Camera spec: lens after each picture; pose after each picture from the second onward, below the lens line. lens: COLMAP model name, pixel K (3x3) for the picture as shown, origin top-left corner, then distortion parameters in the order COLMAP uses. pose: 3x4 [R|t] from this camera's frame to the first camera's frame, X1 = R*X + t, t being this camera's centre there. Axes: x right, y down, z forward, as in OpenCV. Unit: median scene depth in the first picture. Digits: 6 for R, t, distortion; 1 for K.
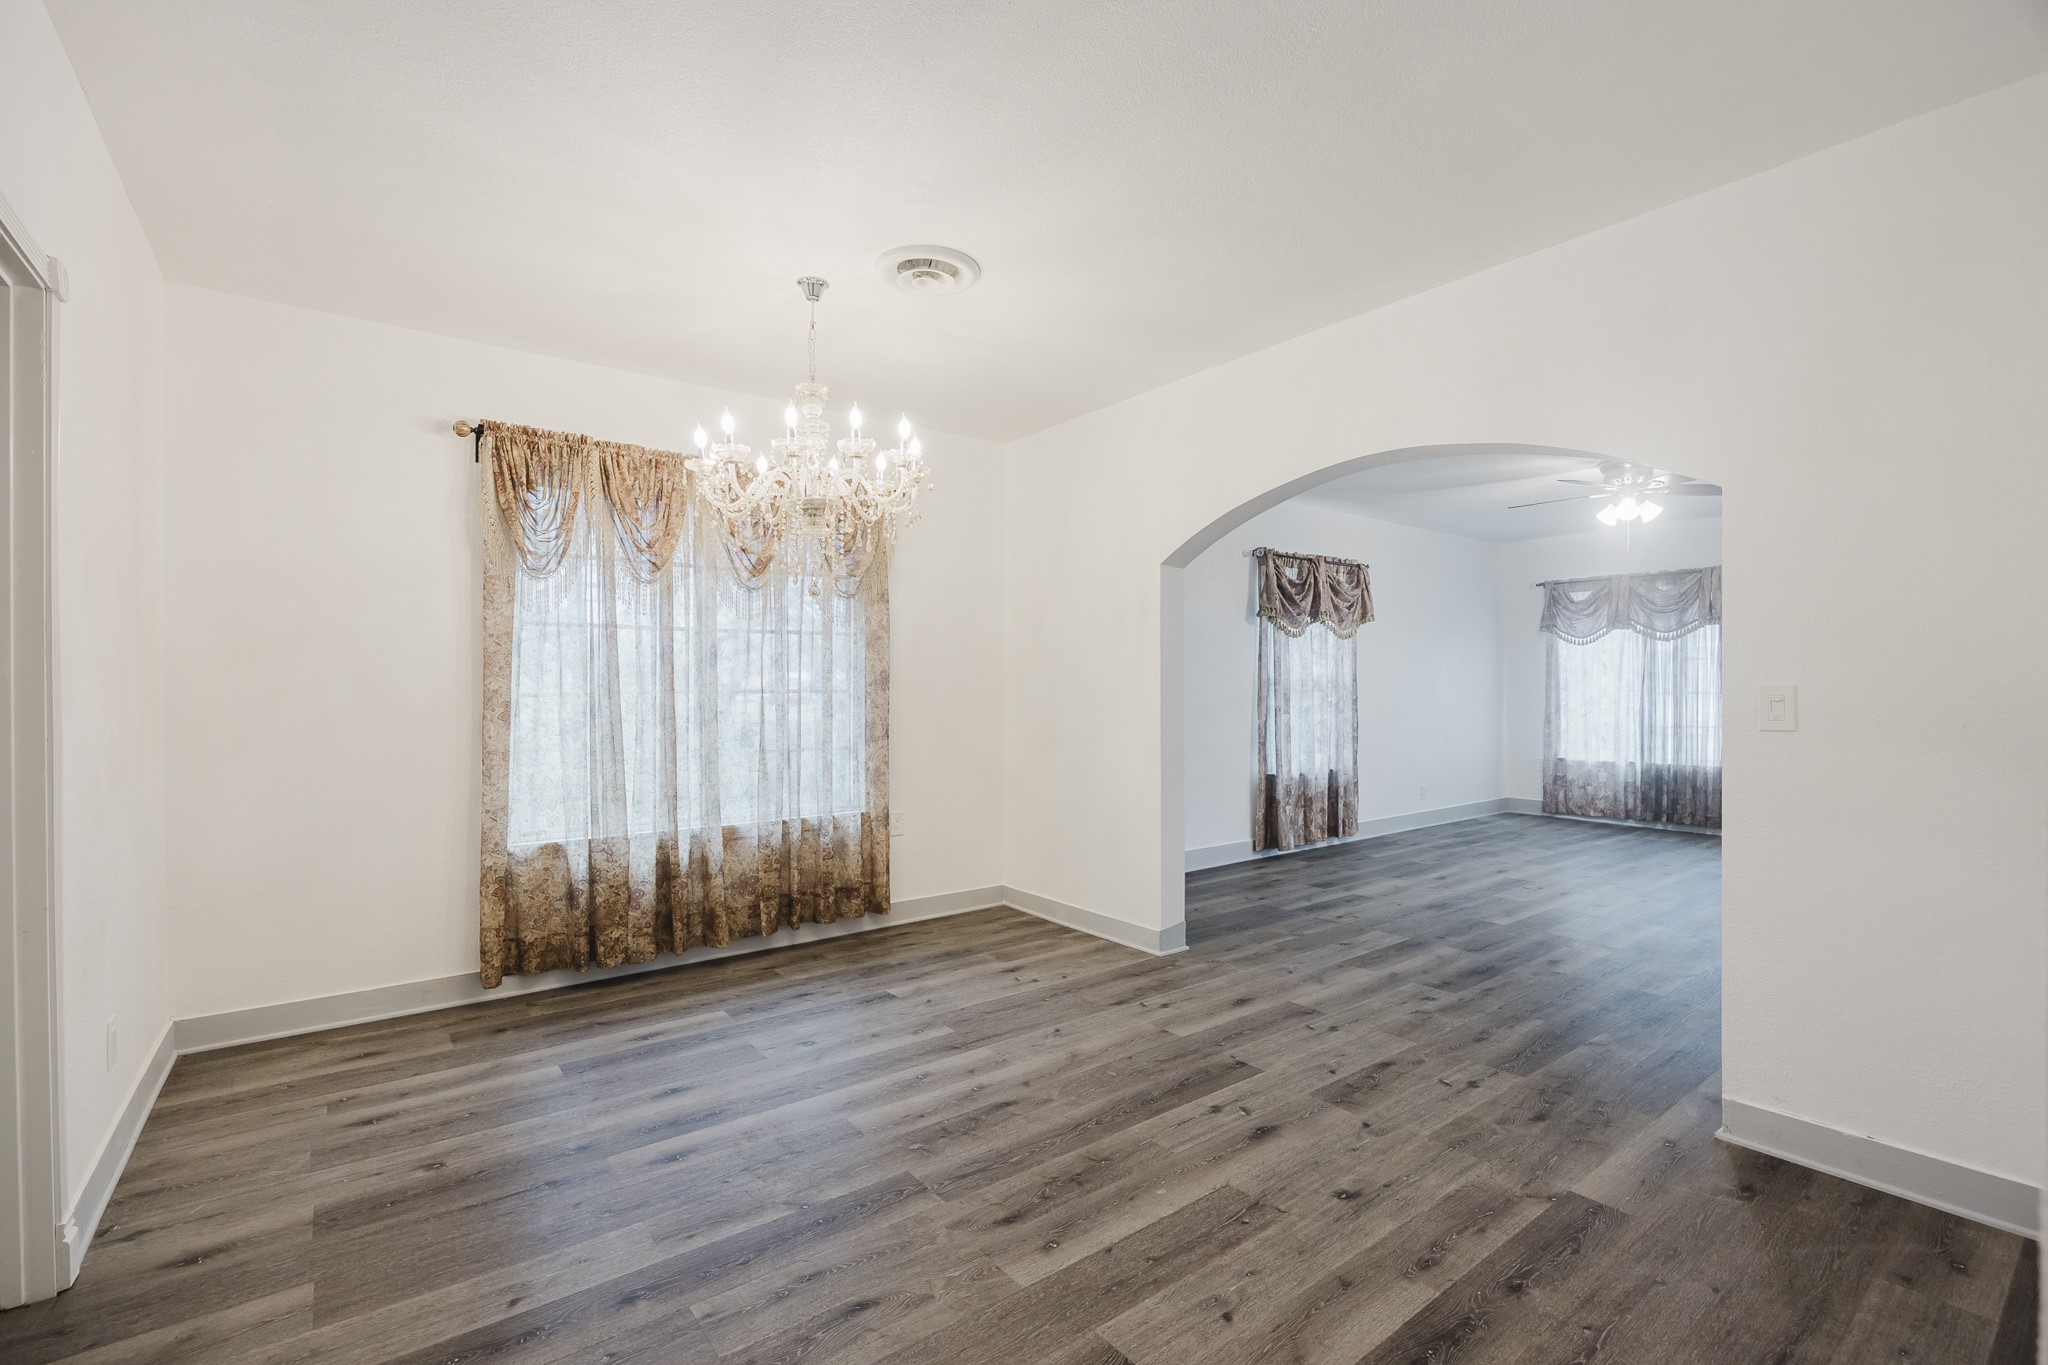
lens RADIAL K [[918.6, 0, 1036.3], [0, 918.6, 683.5], [0, 0, 1]] dist [-0.016211, 0.000884]
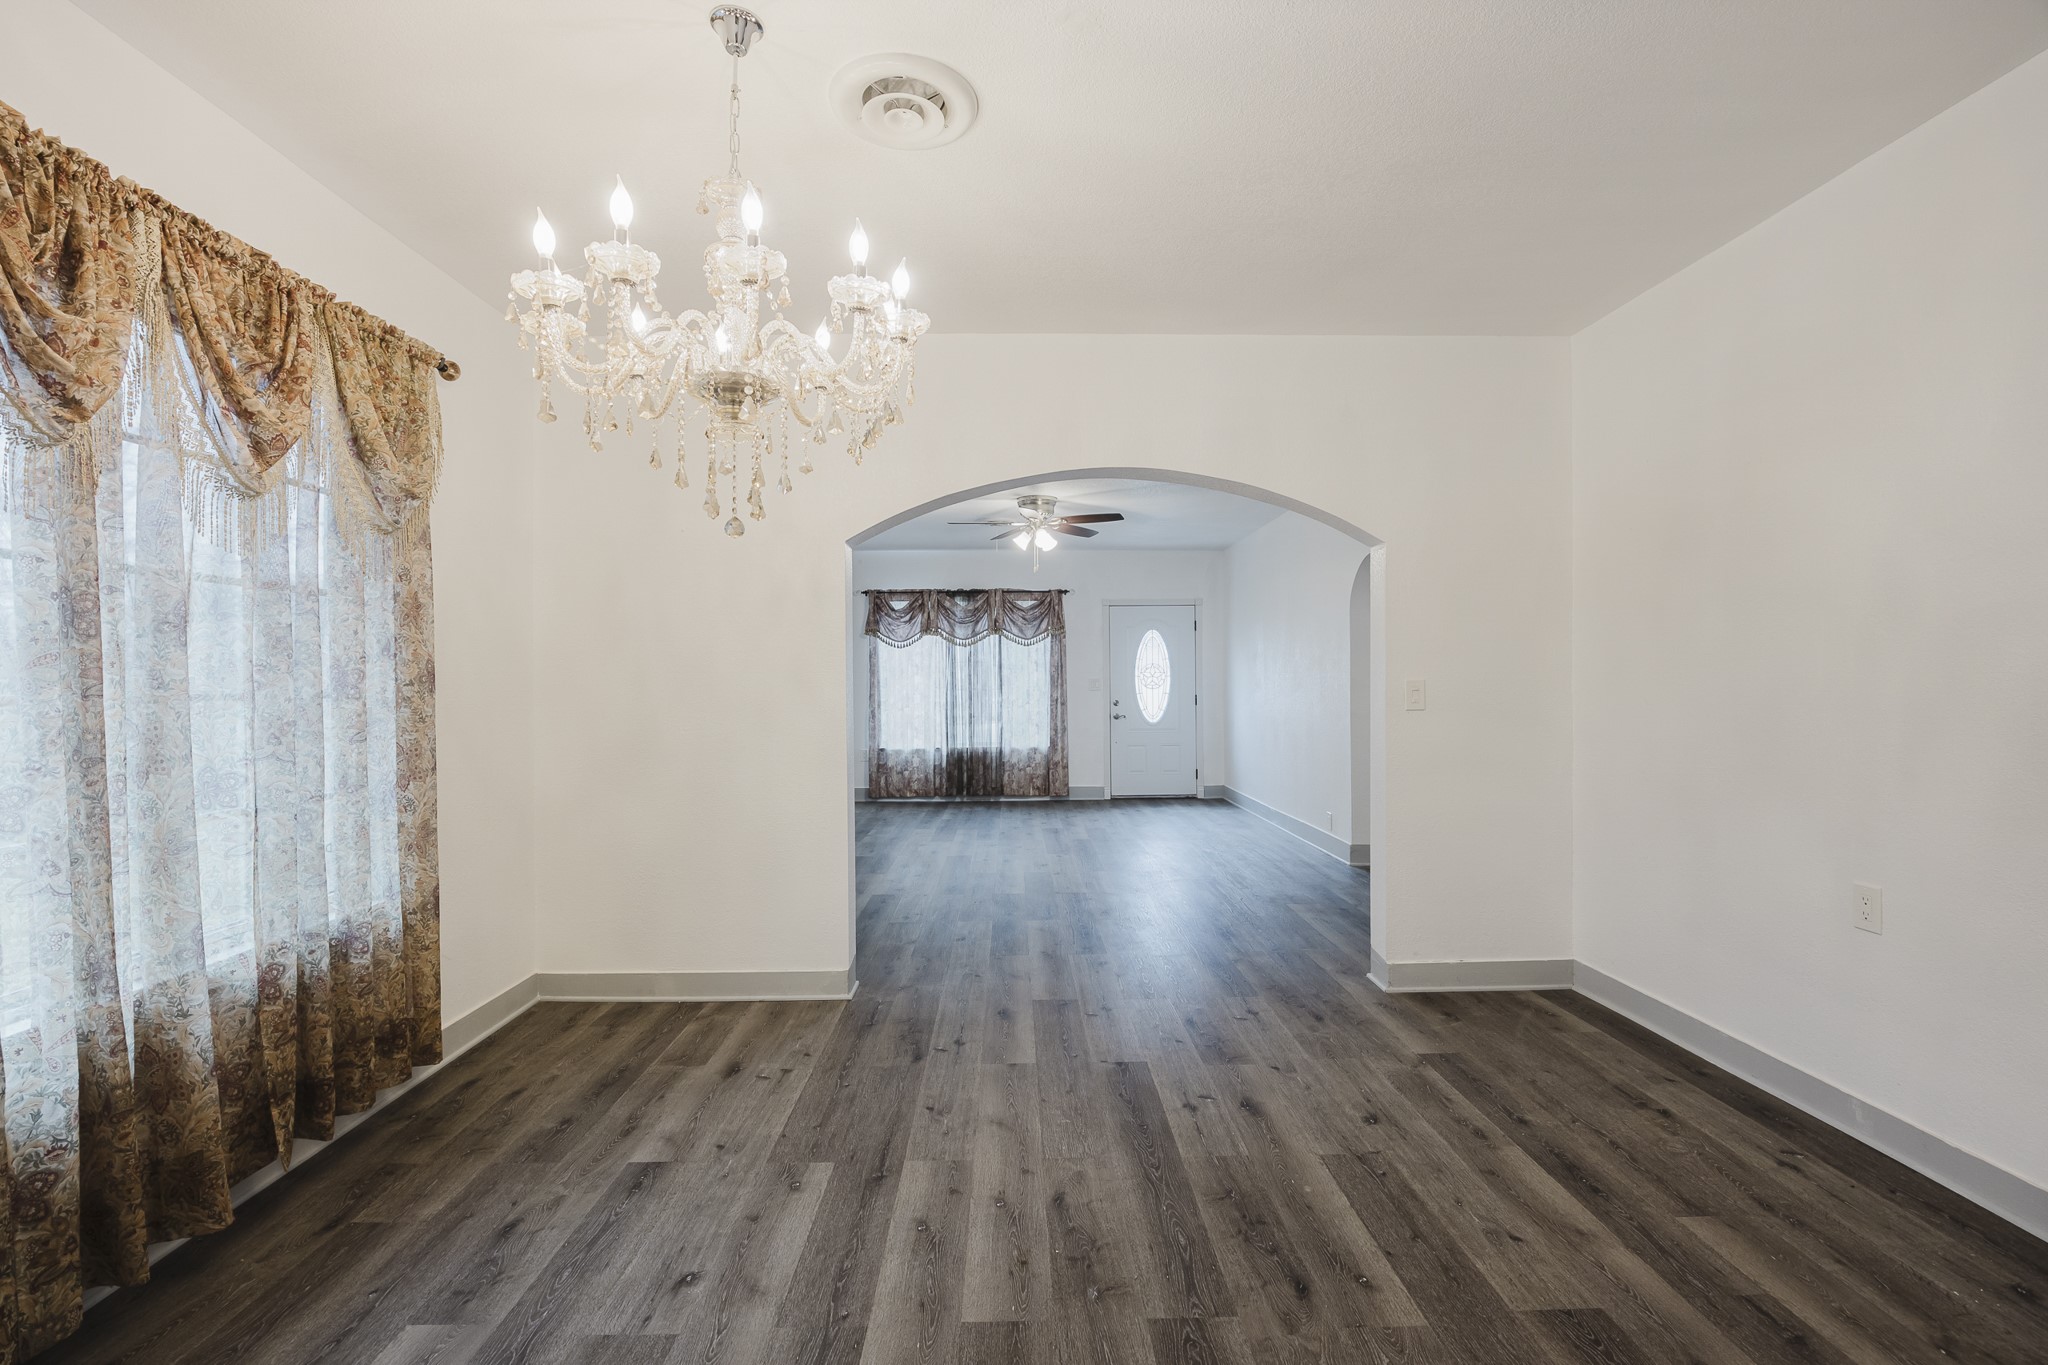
lens RADIAL K [[918.6, 0, 1045.4], [0, 918.6, 698.6], [0, 0, 1]] dist [-0.016211, 0.000884]
pose [[0.590433, -0.018119, 0.806883, -0.285359], [0.005360, 0.999814, 0.018529, 0.000755], [-0.807069, -0.006615, 0.590420, 0.223798]]
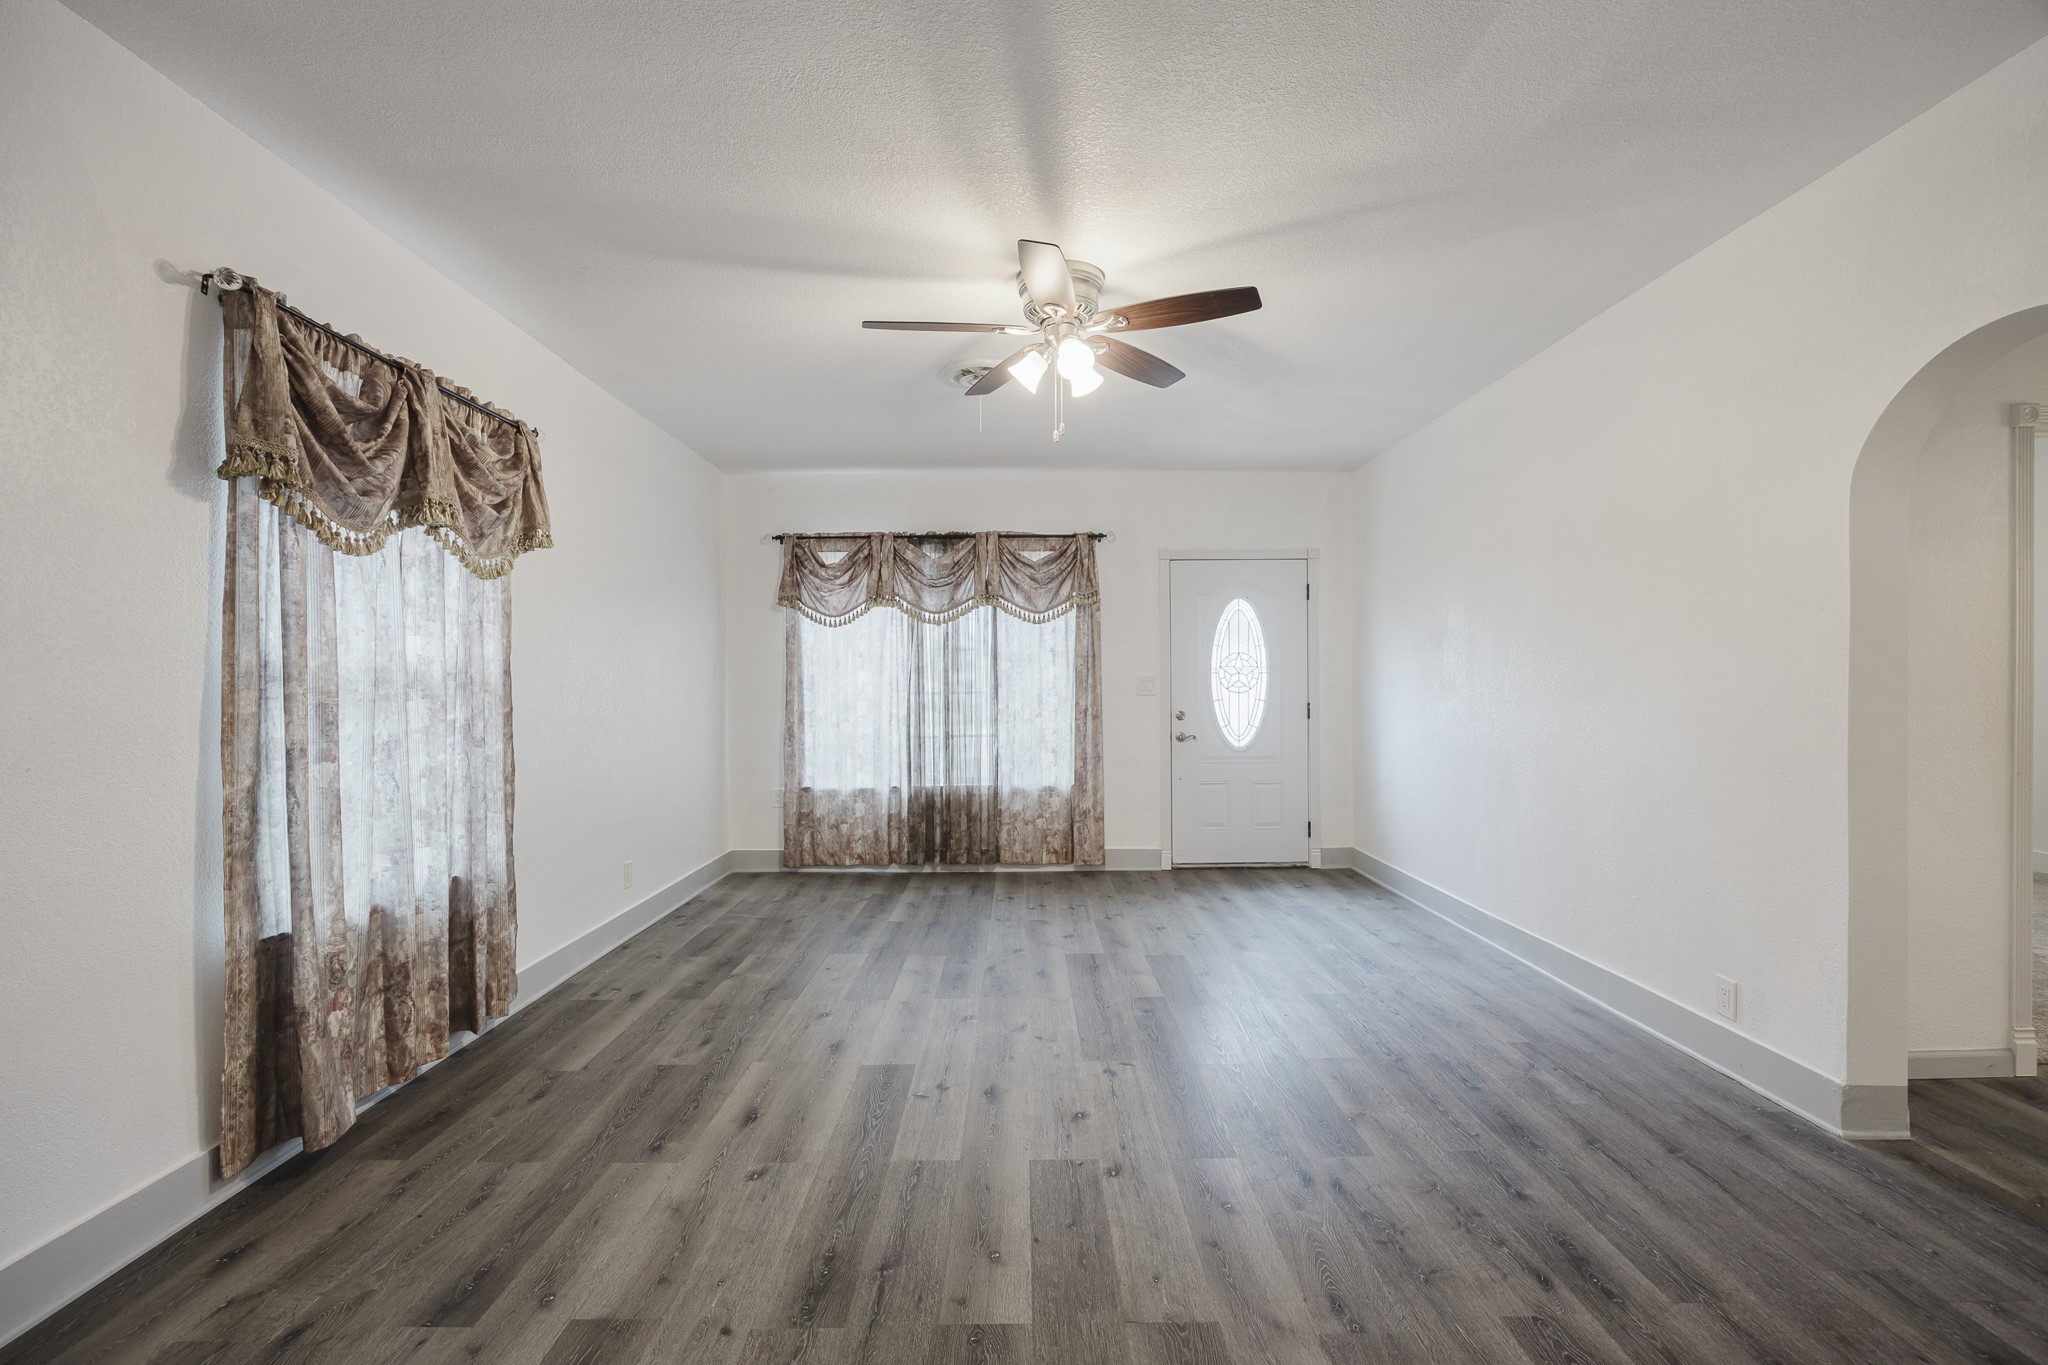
lens RADIAL K [[918.6, 0, 1023.9], [0, 918.6, 688.8], [0, 0, 1]] dist [-0.016211, 0.000884]
pose [[0.617983, -0.006395, 0.786165, 0.161832], [0.003600, 0.999979, 0.005304, 0.003581], [-0.786183, -0.000448, 0.617993, 0.565844]]
